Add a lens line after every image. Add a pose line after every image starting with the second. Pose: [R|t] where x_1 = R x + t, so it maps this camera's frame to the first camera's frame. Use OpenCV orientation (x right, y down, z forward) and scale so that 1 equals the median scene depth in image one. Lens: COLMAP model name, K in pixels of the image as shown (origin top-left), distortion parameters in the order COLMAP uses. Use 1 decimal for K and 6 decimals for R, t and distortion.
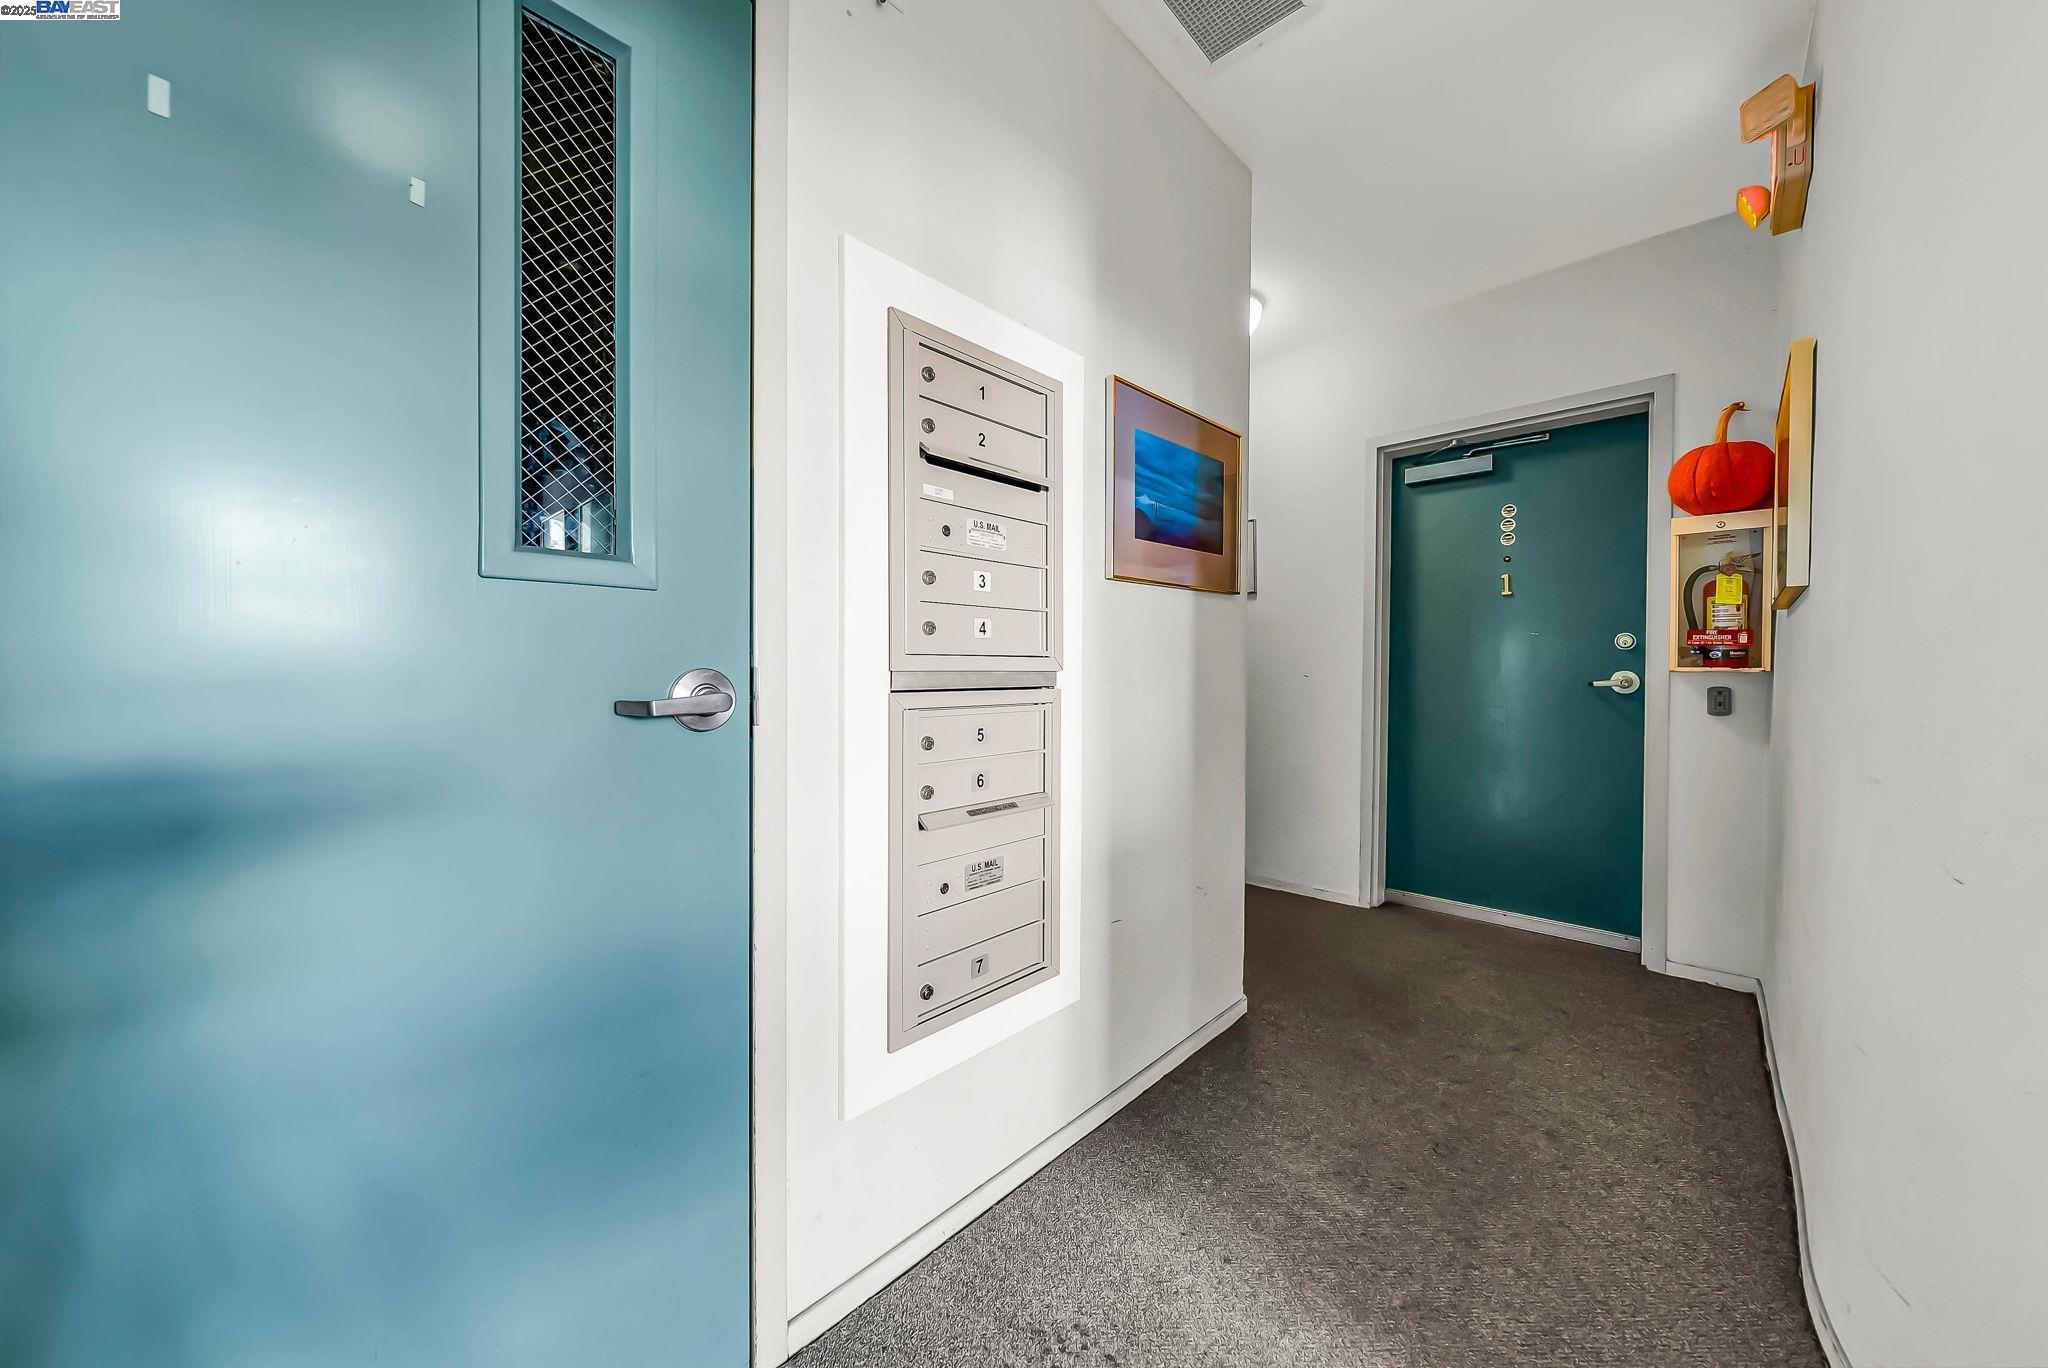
lens RADIAL K [[703.6, 0, 1037.0], [0, 703.6, 678.1], [0, 0, 1]] dist [0.000742, 0.000085]
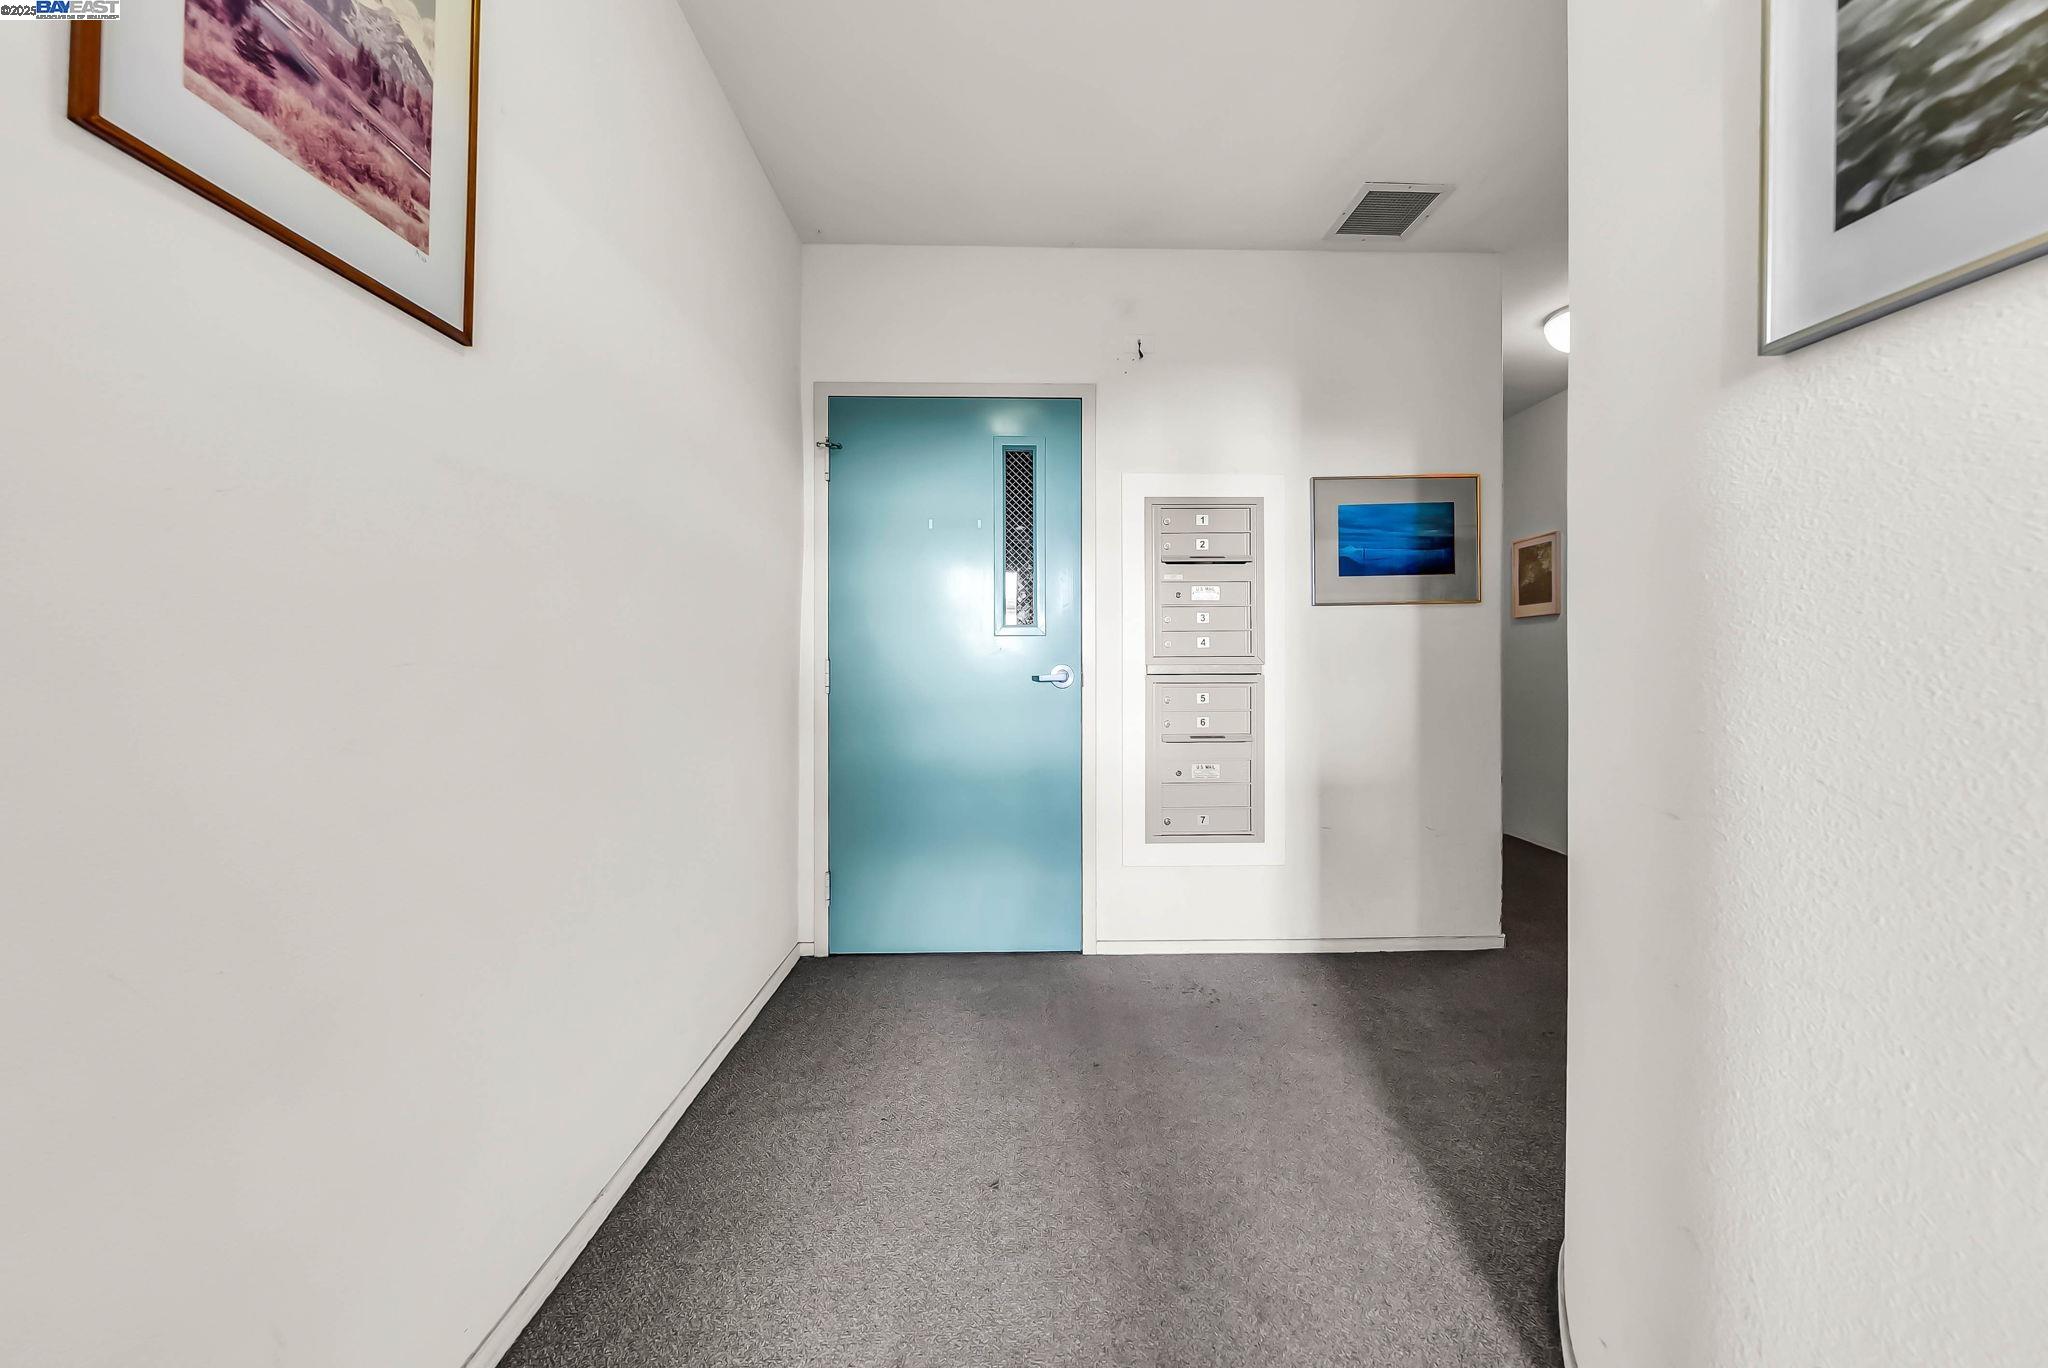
lens RADIAL K [[703.6, 0, 1037.0], [0, 703.6, 678.1], [0, 0, 1]] dist [0.000742, 0.000085]
pose [[0.698972, 0.004304, -0.715136, 0.876591], [-0.003273, 0.999991, 0.002819, 0.019936], [0.715142, 0.000370, 0.698979, -0.594153]]
